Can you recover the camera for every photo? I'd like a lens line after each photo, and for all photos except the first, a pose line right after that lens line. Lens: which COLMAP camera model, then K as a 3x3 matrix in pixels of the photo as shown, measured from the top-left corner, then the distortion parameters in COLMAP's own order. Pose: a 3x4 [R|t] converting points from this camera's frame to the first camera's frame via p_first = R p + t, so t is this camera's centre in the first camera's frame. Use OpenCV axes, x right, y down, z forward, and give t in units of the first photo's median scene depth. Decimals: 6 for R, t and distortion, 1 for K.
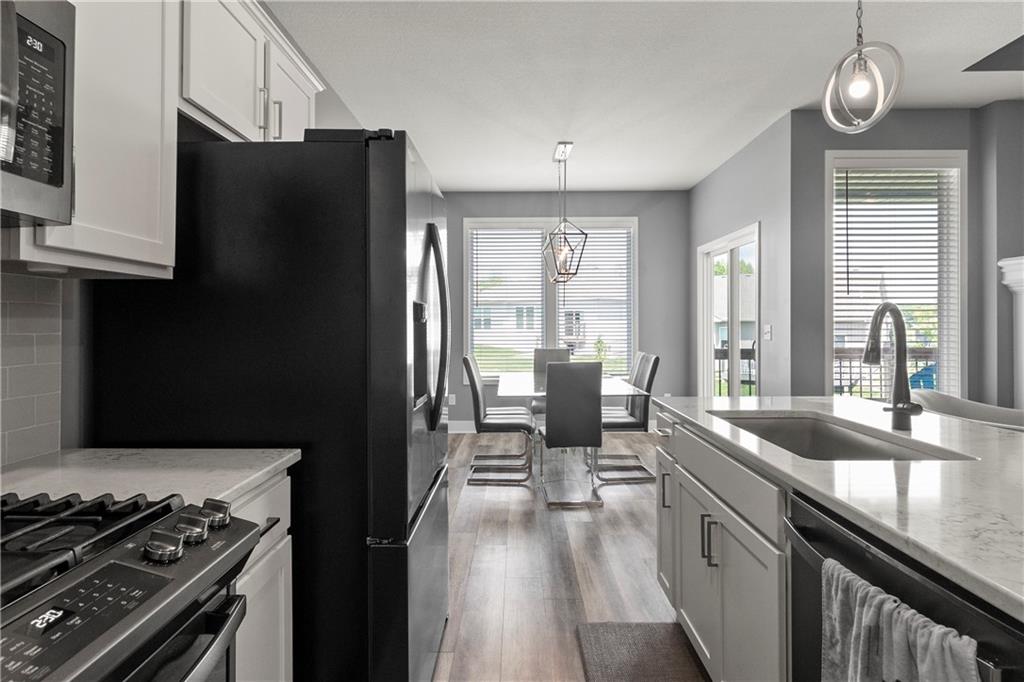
lens RADIAL K [[559.3, 0, 514.7], [0, 559.3, 329.9], [0, 0, 1]] dist [0.000756, 0.001558]
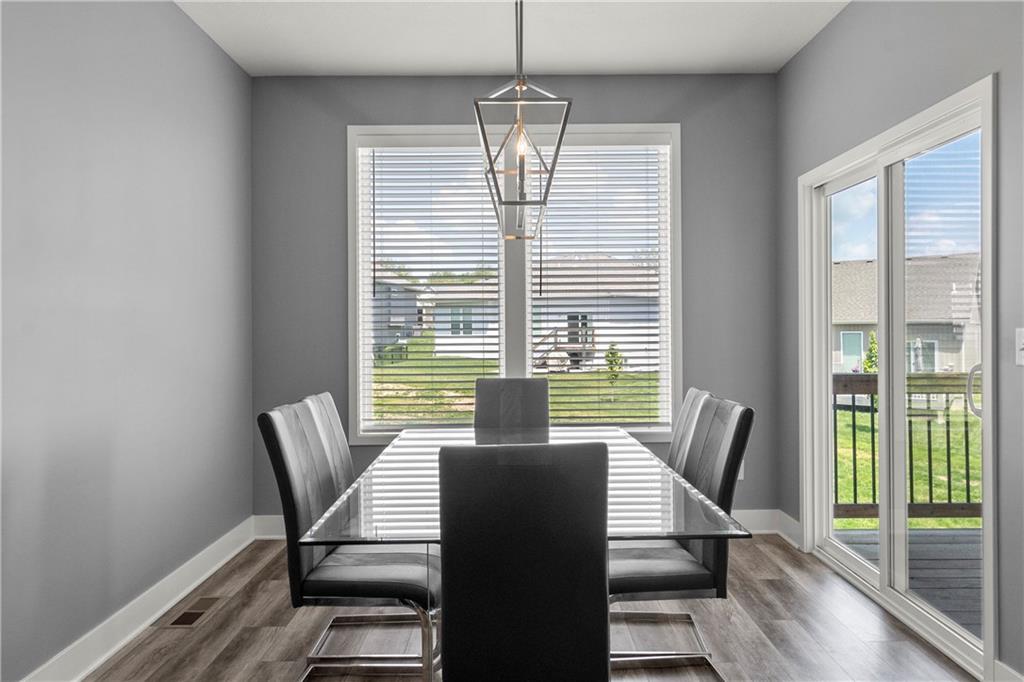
lens RADIAL K [[700.1, 0, 507.6], [0, 700.1, 338.1], [0, 0, 1]] dist [0.000781, -0.003985]
pose [[0.999995, -0.000408, 0.003161, 0.064664], [0.000400, 0.999997, 0.002426, -0.002667], [-0.003162, -0.002425, 0.999992, 0.392339]]
